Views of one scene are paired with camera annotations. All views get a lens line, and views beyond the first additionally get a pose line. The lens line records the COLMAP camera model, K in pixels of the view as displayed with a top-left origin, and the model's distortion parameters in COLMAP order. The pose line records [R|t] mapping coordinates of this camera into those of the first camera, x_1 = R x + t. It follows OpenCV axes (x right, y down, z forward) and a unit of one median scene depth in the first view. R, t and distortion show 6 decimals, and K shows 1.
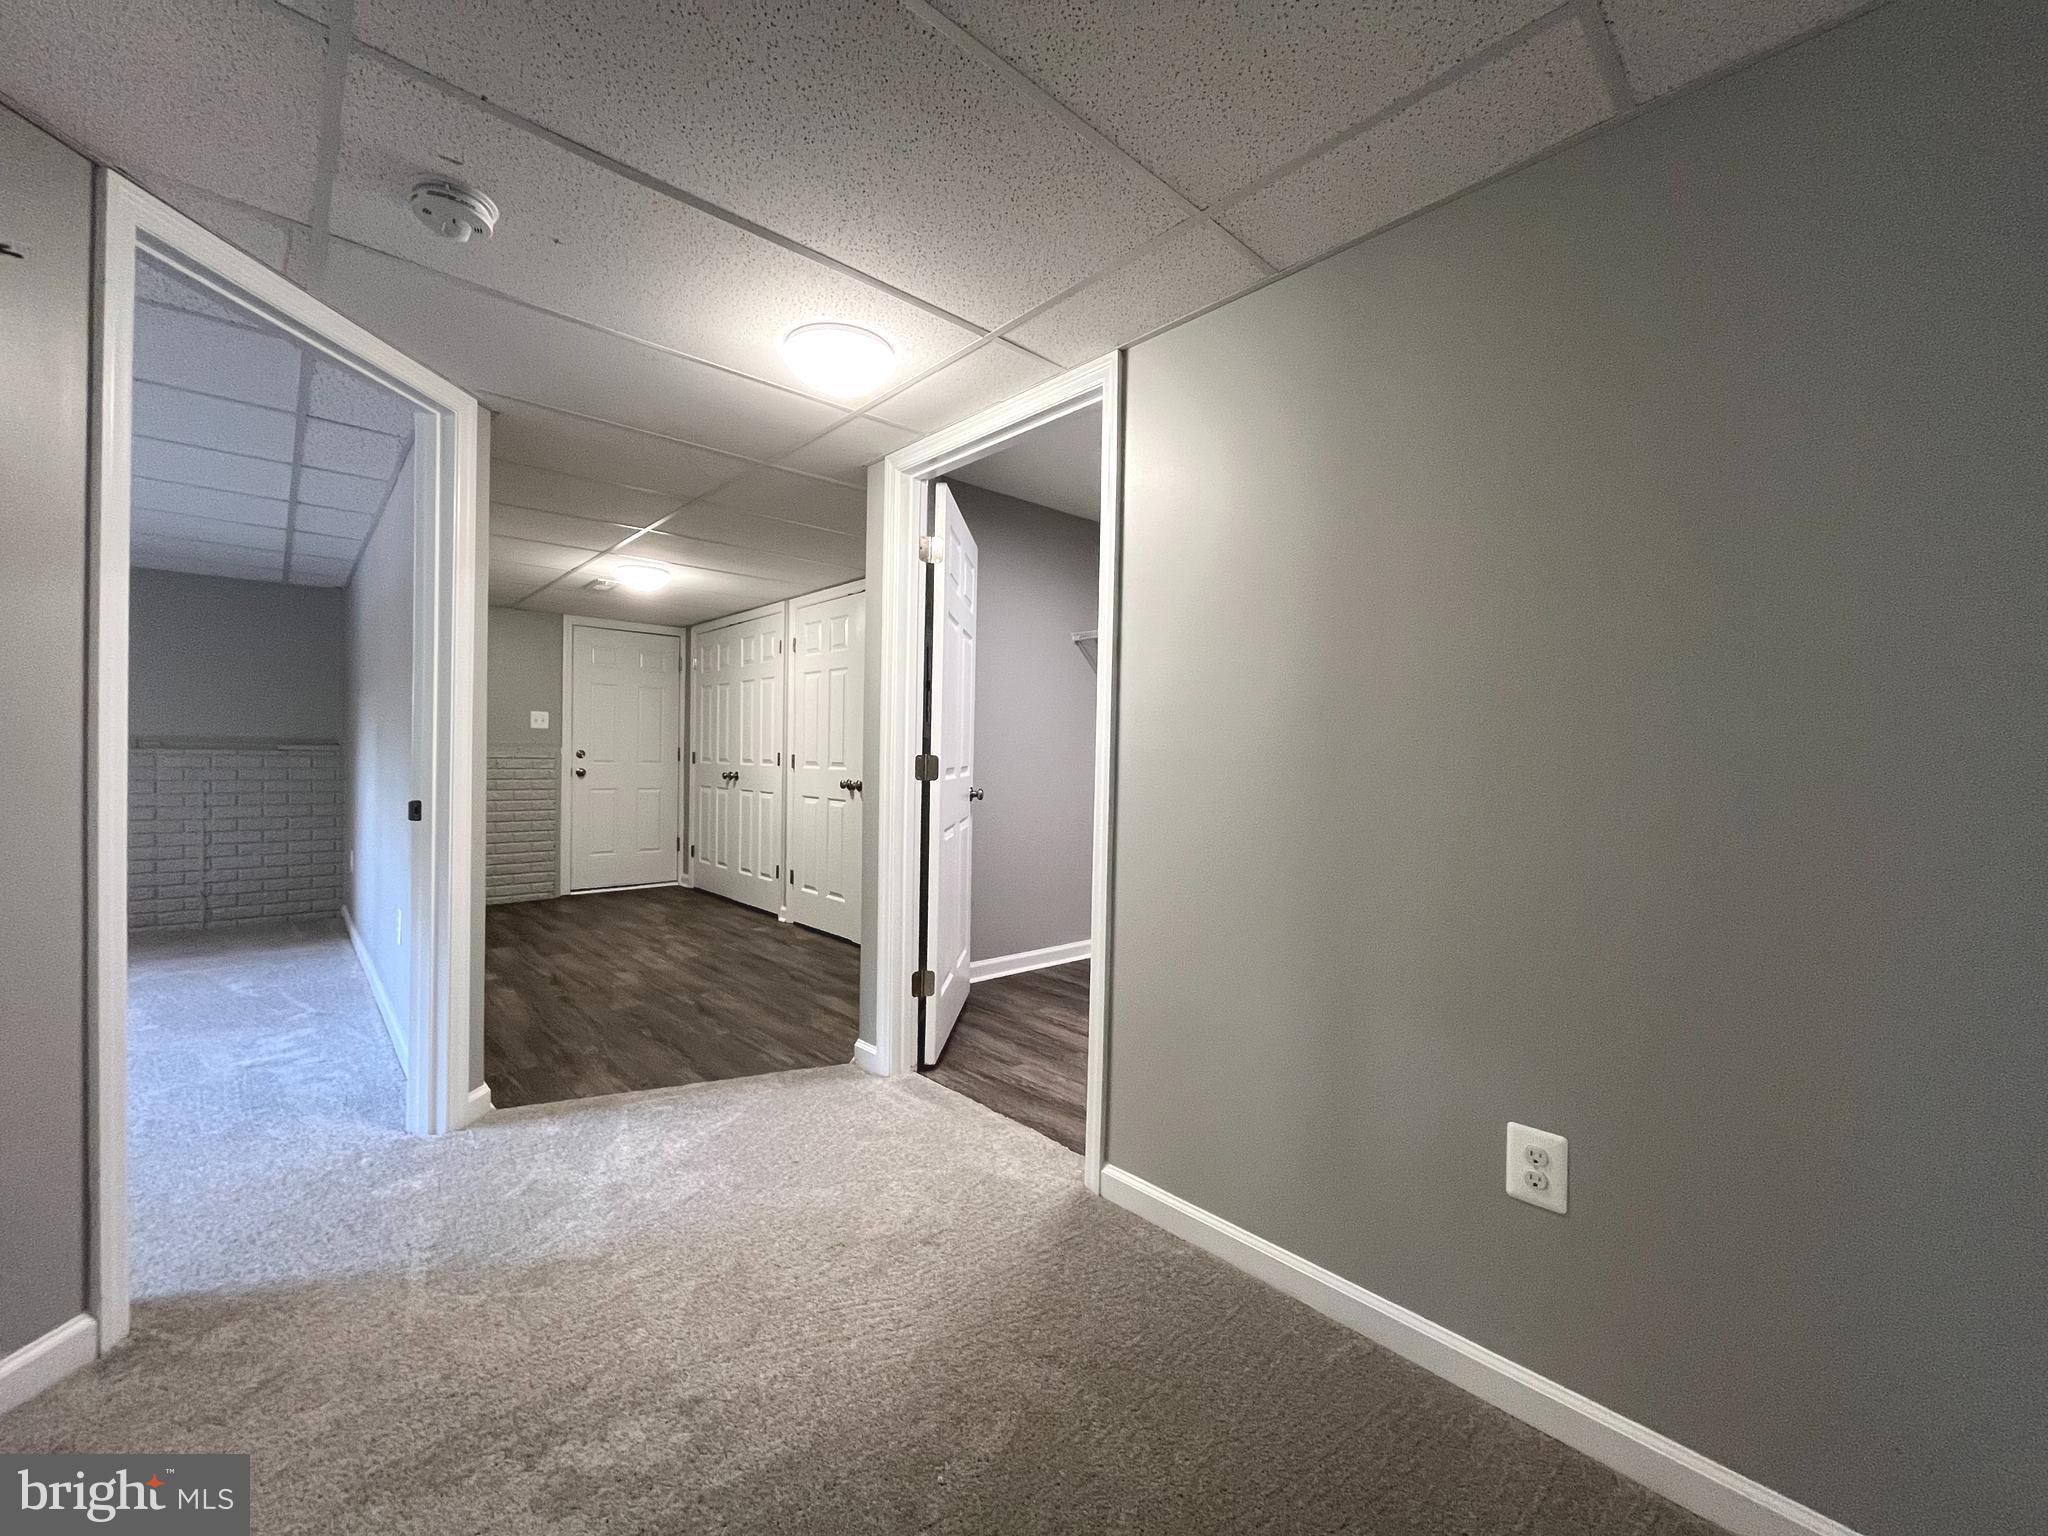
lens RADIAL K [[827.1, 0, 1015.2], [0, 827.1, 769.8], [0, 0, 1]] dist [-0.002812, -0.000167]
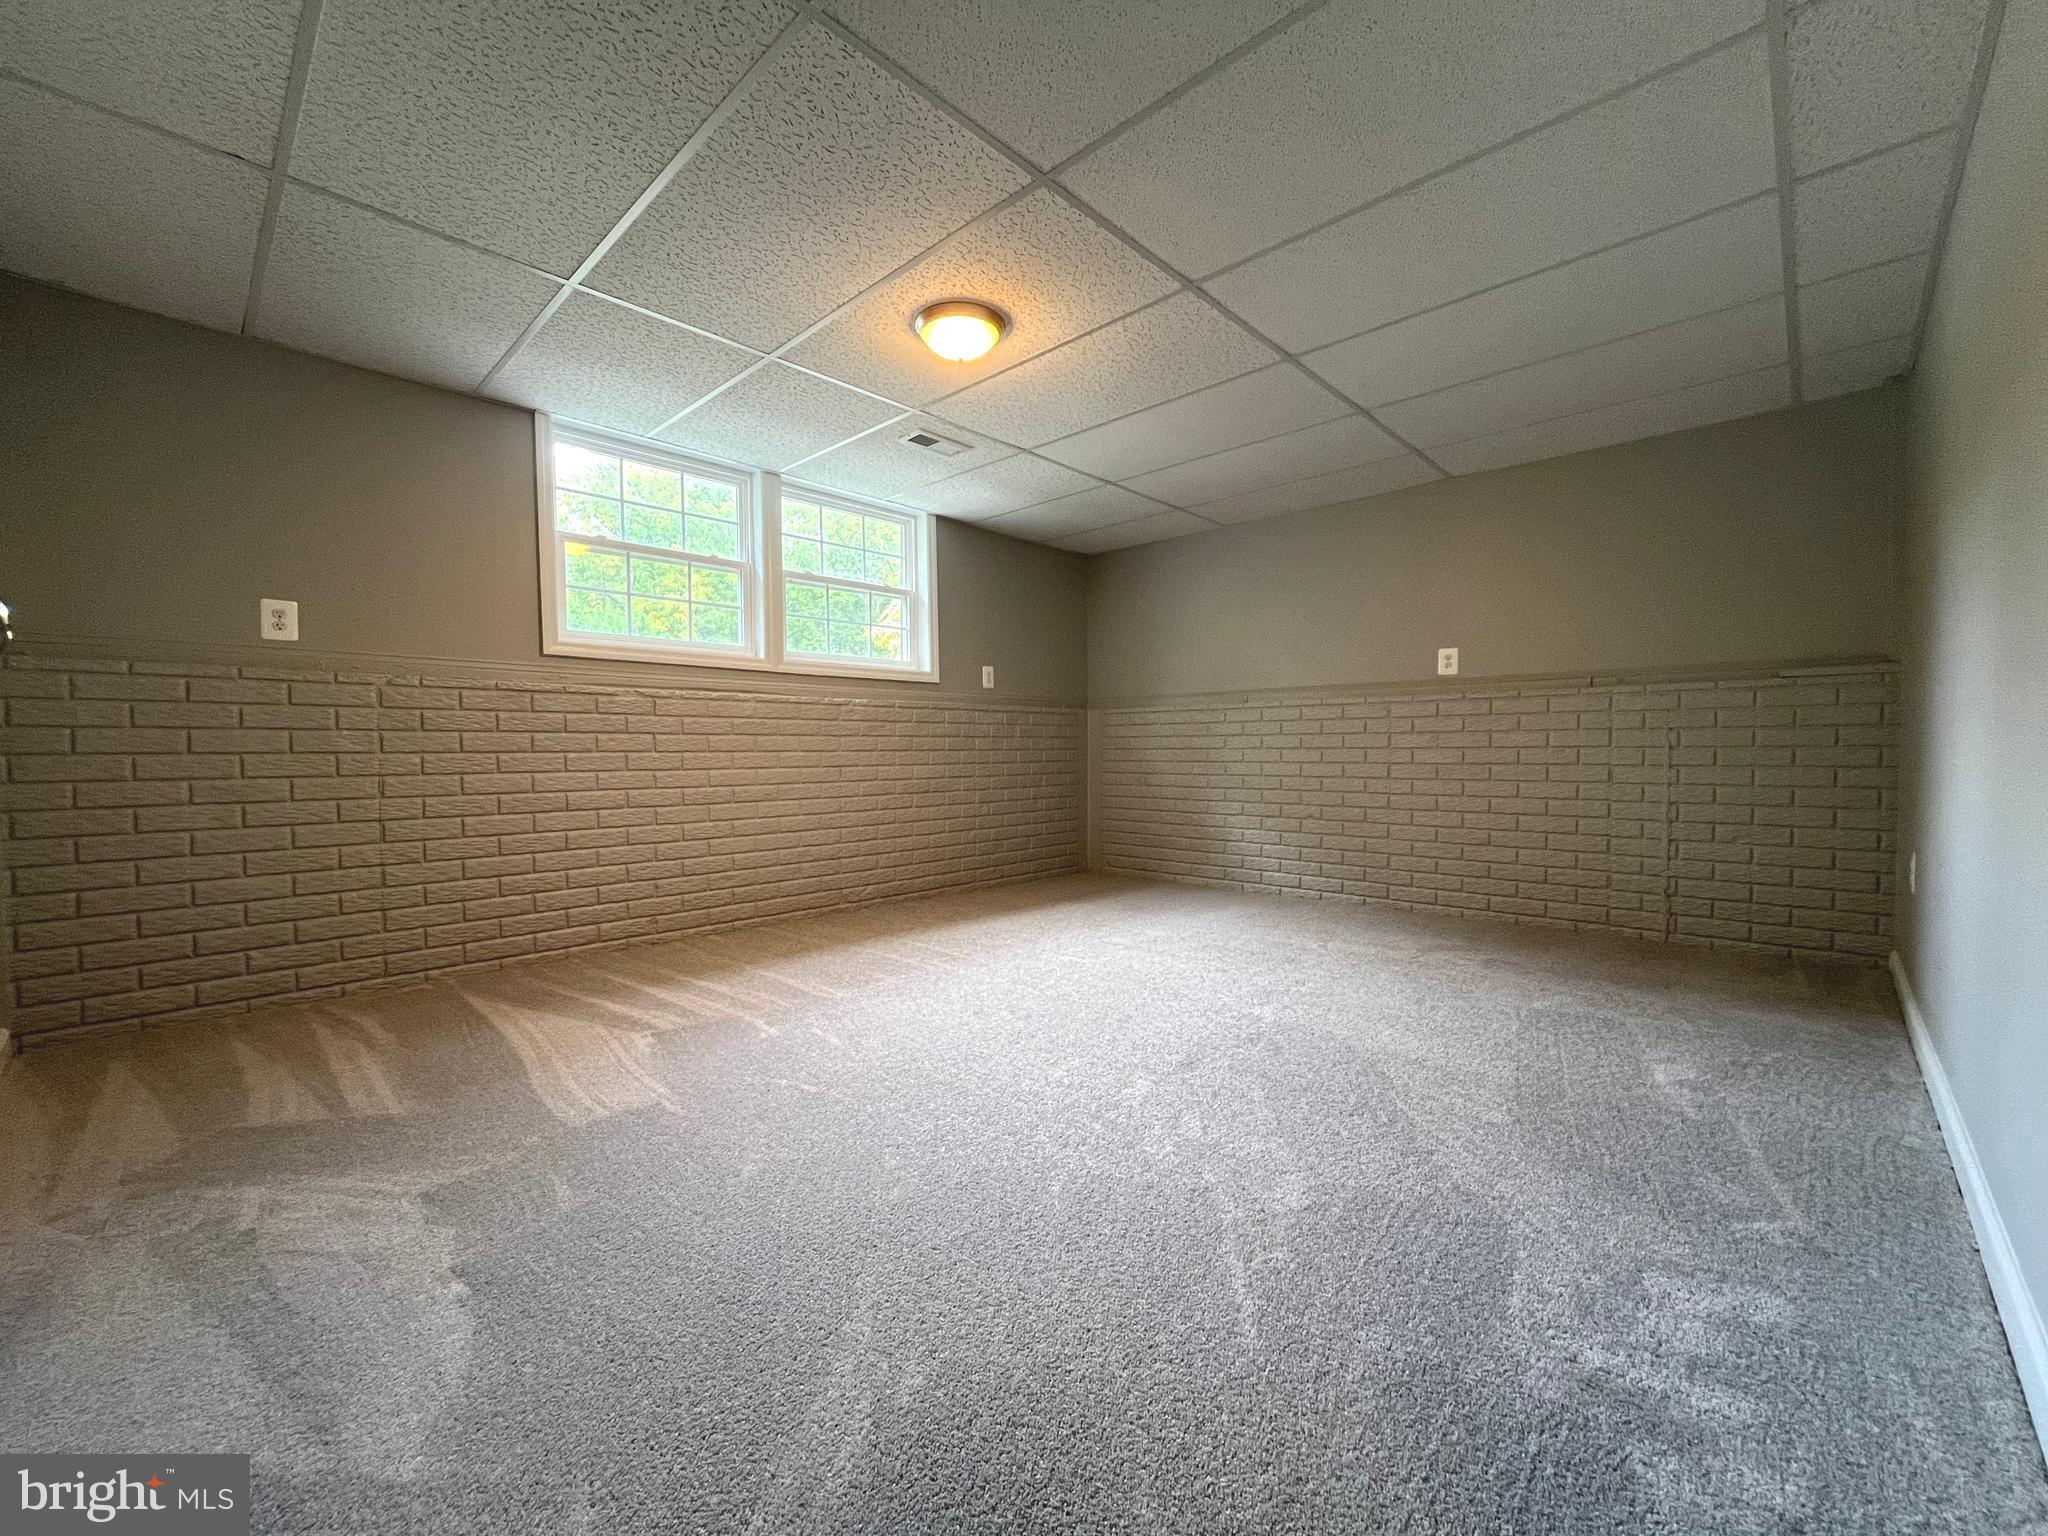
lens RADIAL K [[827.1, 0, 1015.1], [0, 827.1, 779.1], [0, 0, 1]] dist [-0.002812, -0.000167]
pose [[0.067387, 0.016354, -0.997593, -0.333997], [-0.005434, 0.999857, 0.016024, 0.048219], [0.997712, 0.004341, 0.067466, 0.411442]]
